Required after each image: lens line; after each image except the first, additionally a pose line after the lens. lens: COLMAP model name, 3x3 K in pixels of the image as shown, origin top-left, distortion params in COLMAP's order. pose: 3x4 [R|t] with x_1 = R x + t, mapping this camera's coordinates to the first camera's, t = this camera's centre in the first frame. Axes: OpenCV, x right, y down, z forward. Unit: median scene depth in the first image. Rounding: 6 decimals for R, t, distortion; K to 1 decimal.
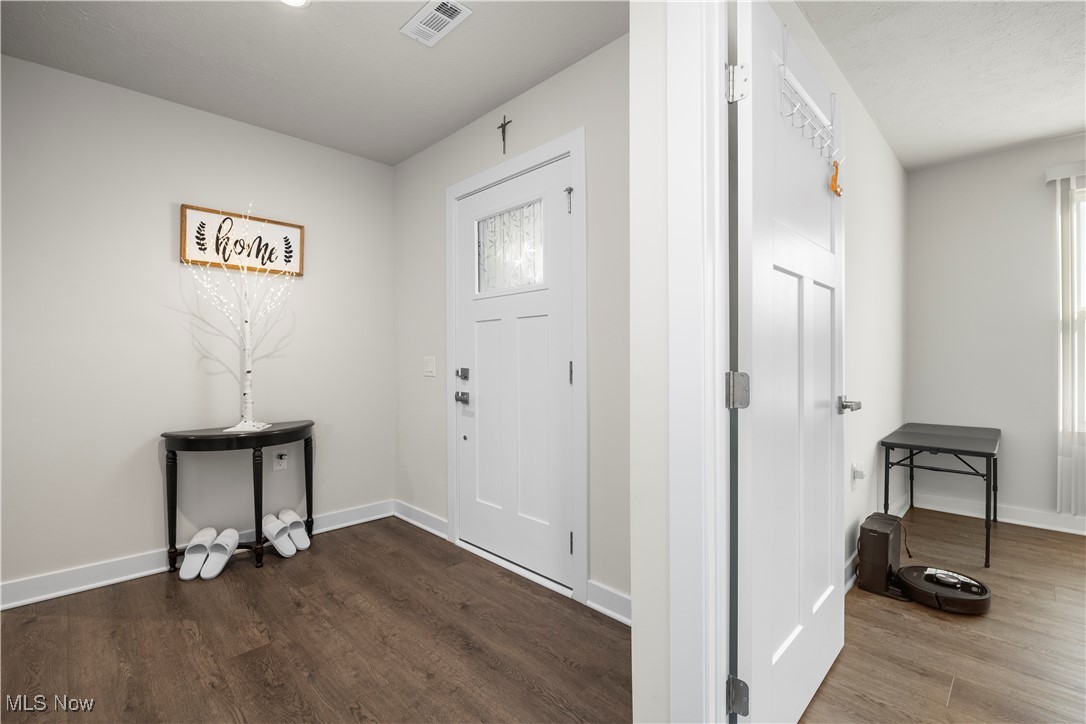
lens RADIAL K [[482.0, 0, 543.0], [0, 482.0, 362.0], [0, 0, 1]] dist [-0.003203, -0.000166]
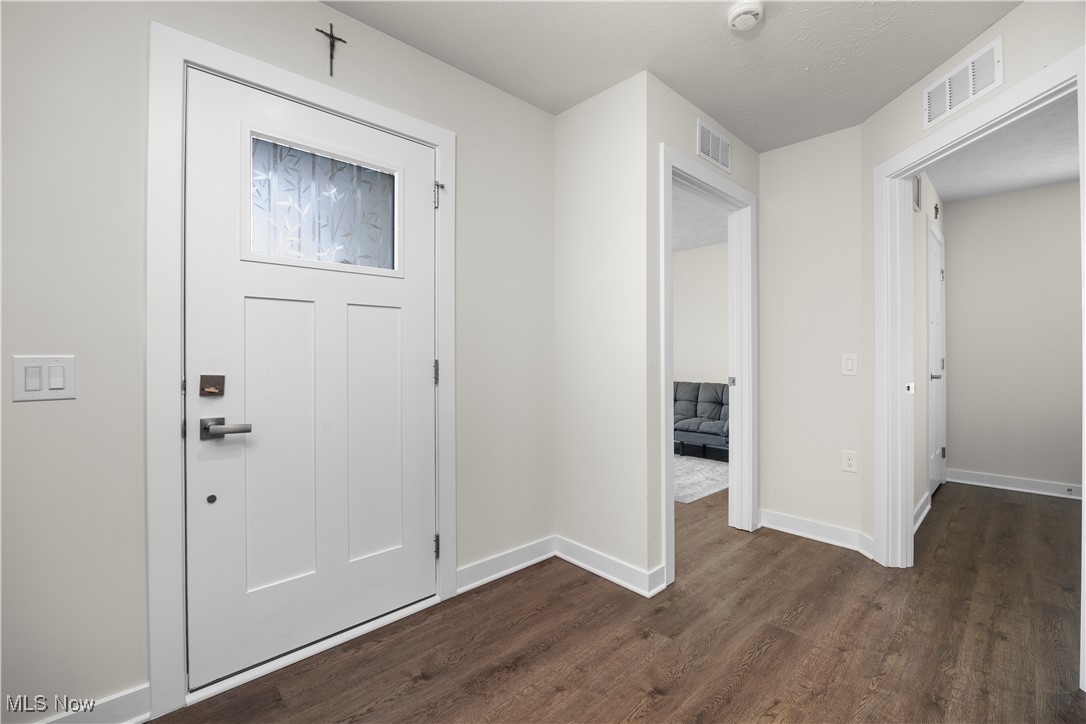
lens RADIAL K [[461.5, 0, 543.3], [0, 461.5, 356.3], [0, 0, 1]] dist [-0.010756, -0.000316]
pose [[0.032788, -0.003224, 0.999457, -0.878418], [0.009398, 0.999952, 0.002917, -0.010205], [-0.999418, 0.009297, 0.032817, 0.763286]]
